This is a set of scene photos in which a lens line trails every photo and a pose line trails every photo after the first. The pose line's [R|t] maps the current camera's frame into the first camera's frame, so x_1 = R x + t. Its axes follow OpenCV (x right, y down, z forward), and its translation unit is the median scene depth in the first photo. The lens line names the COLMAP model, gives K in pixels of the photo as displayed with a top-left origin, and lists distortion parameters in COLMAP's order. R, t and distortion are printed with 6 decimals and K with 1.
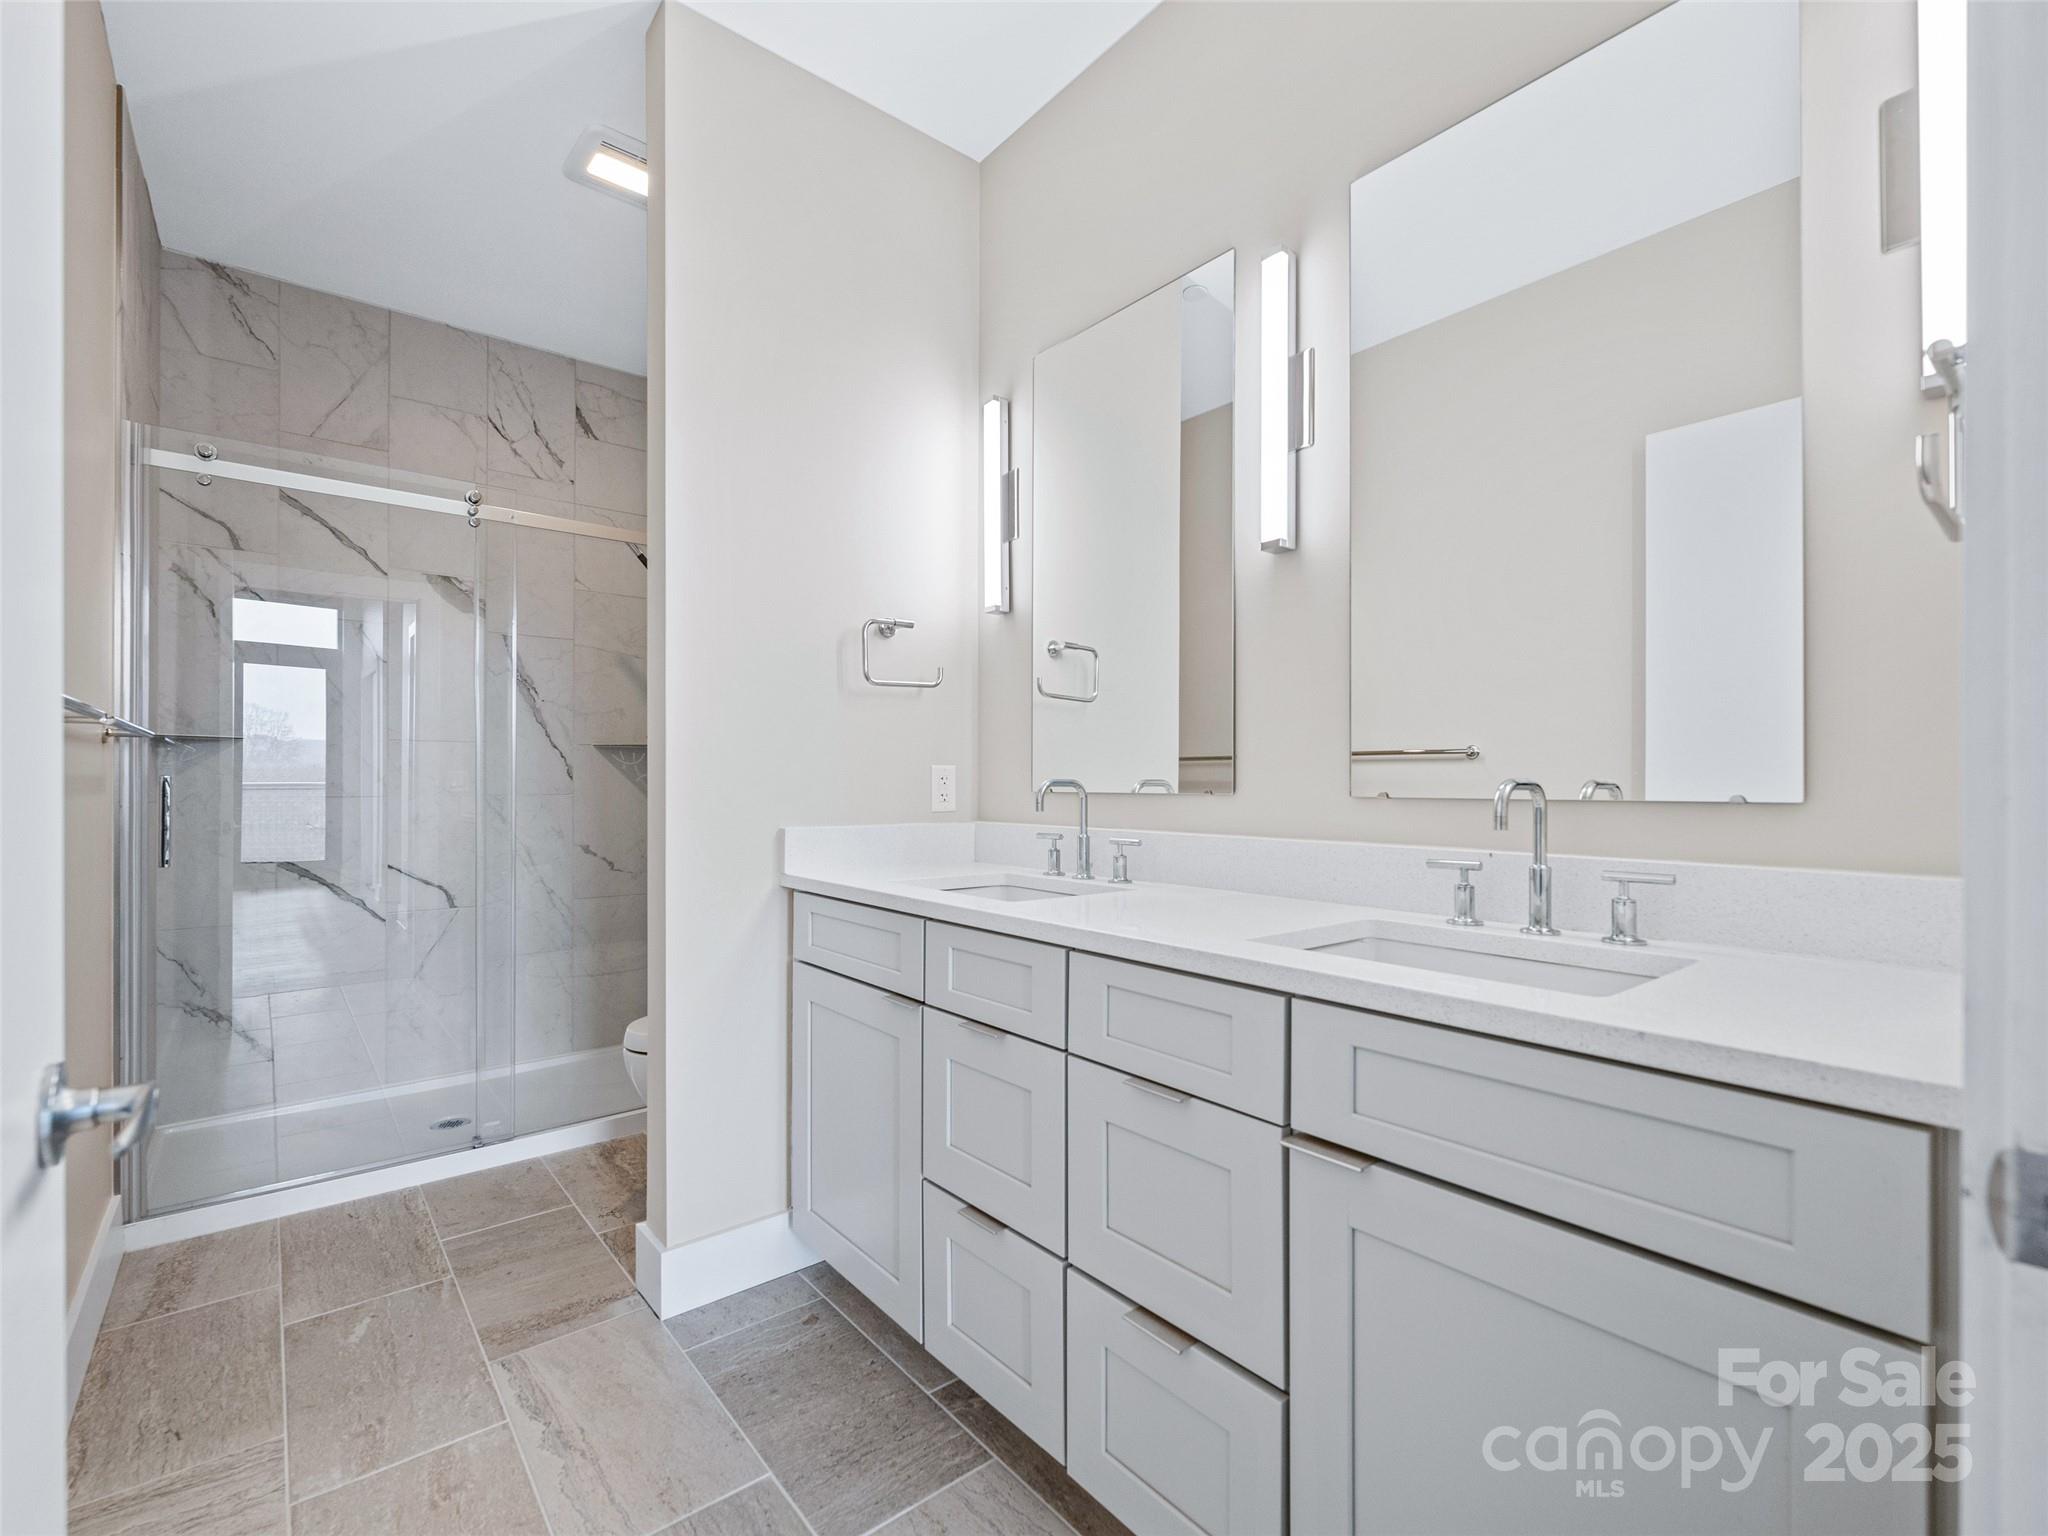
lens RADIAL K [[926.1, 0, 1023.6], [0, 926.1, 781.0], [0, 0, 1]] dist [0.000080, 0.000243]
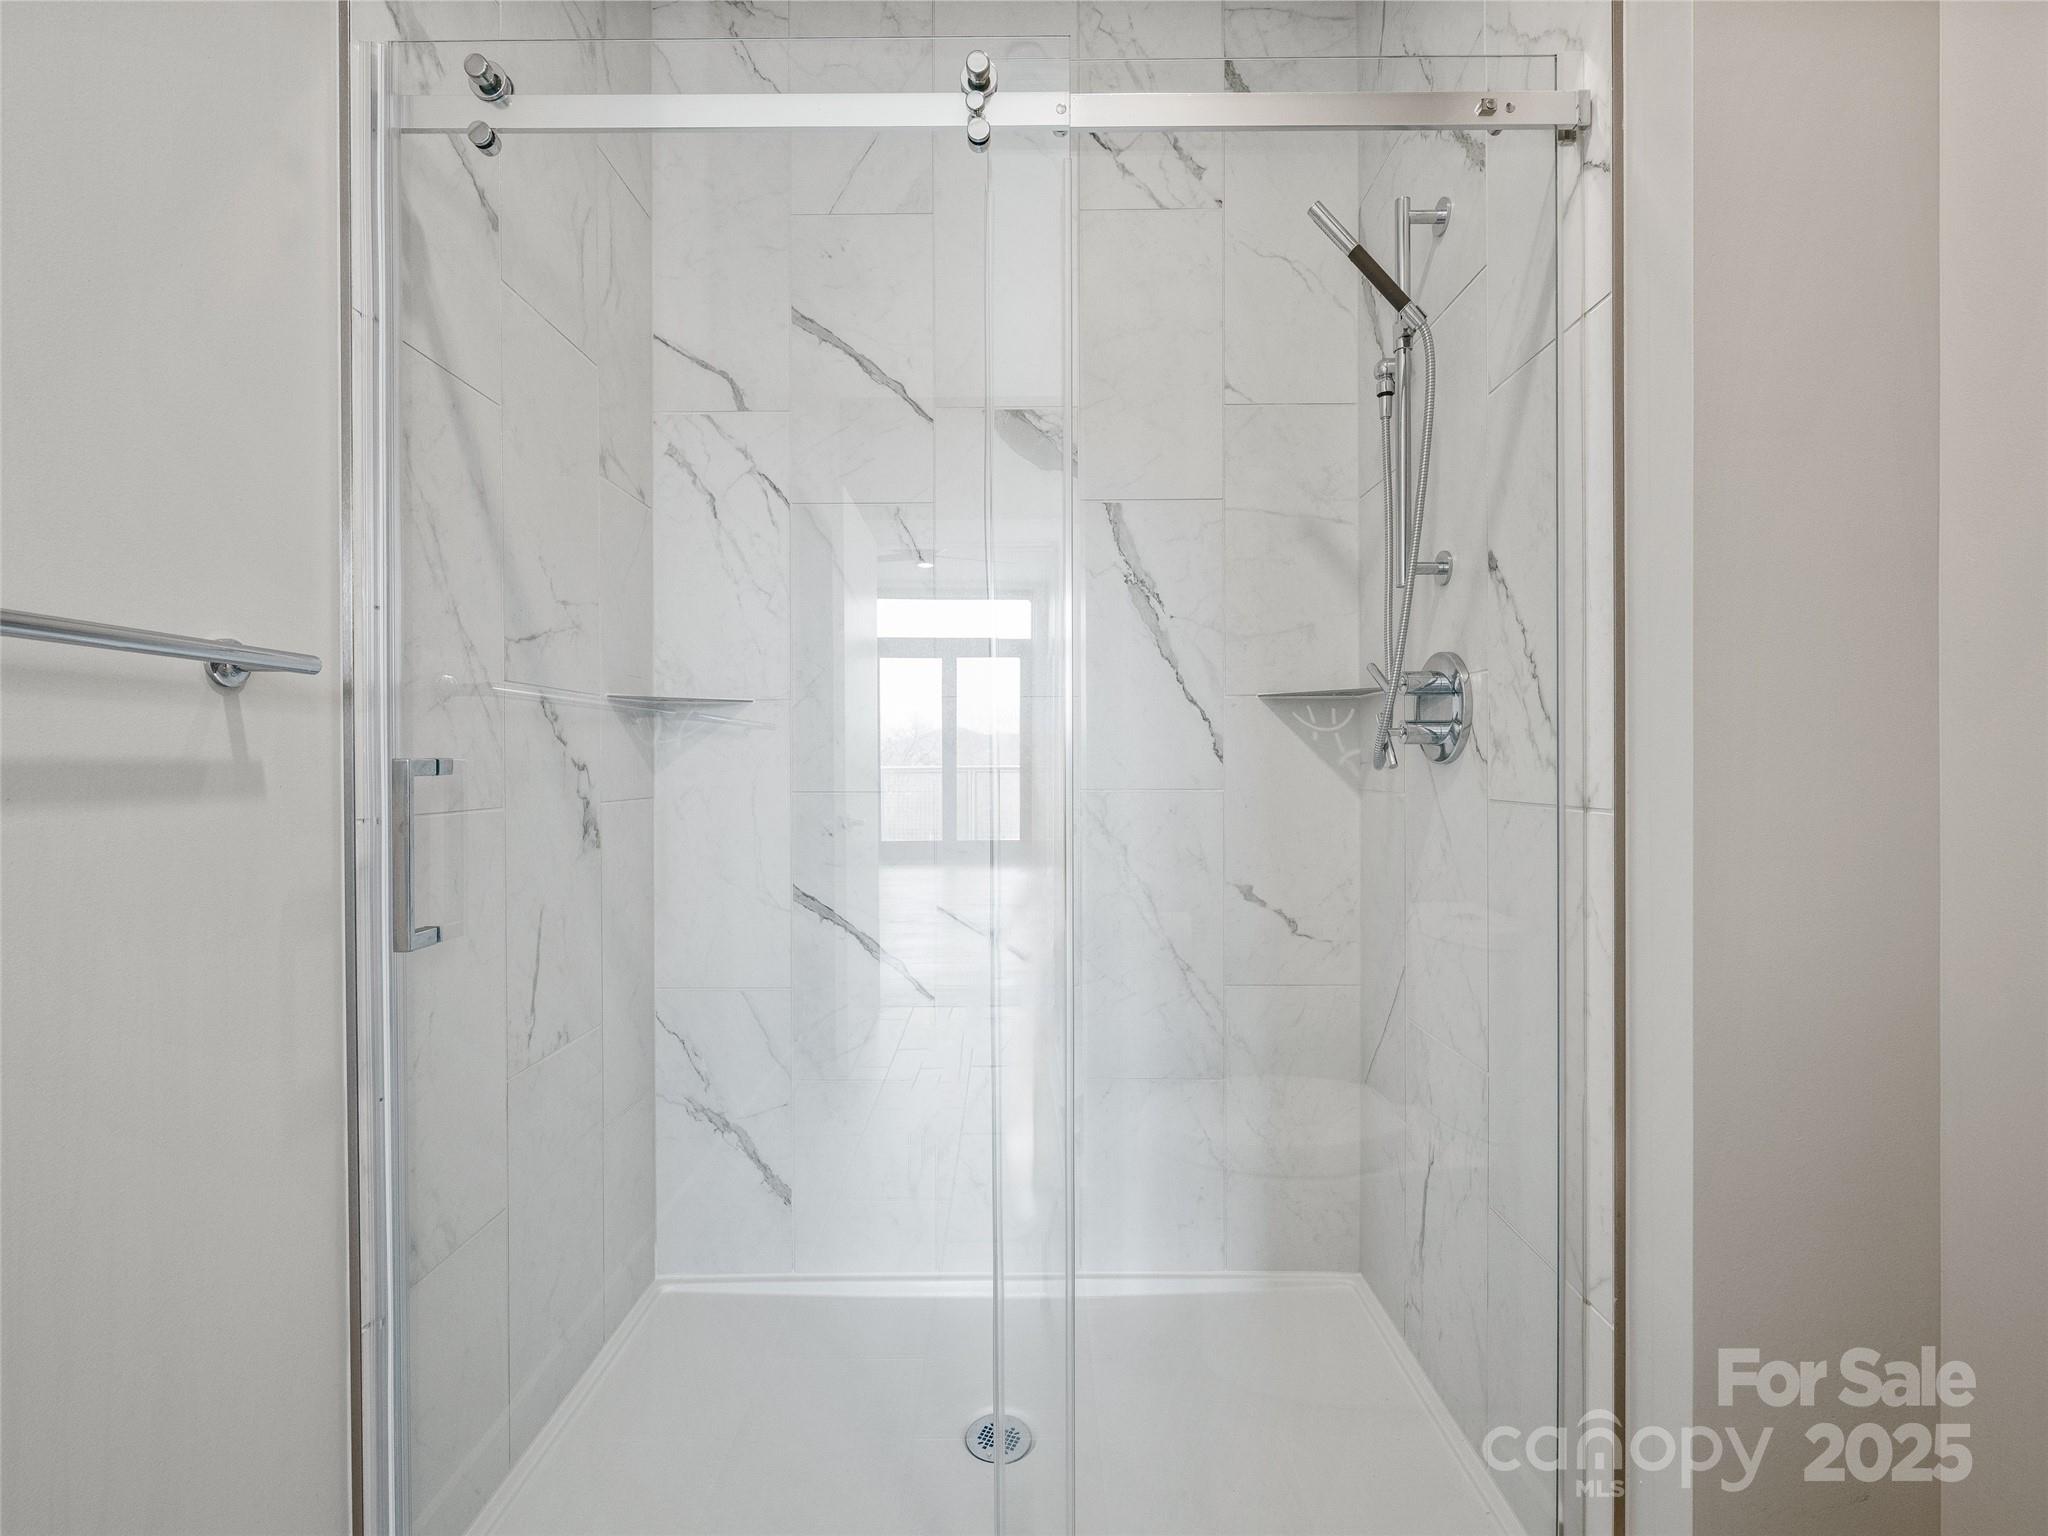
lens RADIAL K [[862.7, 0, 1024.0], [0, 862.7, 768.0], [0, 0, 1]] dist [-0.000111, 0.000149]
pose [[0.760683, -0.001109, -0.649123, -0.282641], [0.006192, 0.999965, 0.005547, -0.001513], [0.649094, -0.008239, 0.760663, 0.615552]]
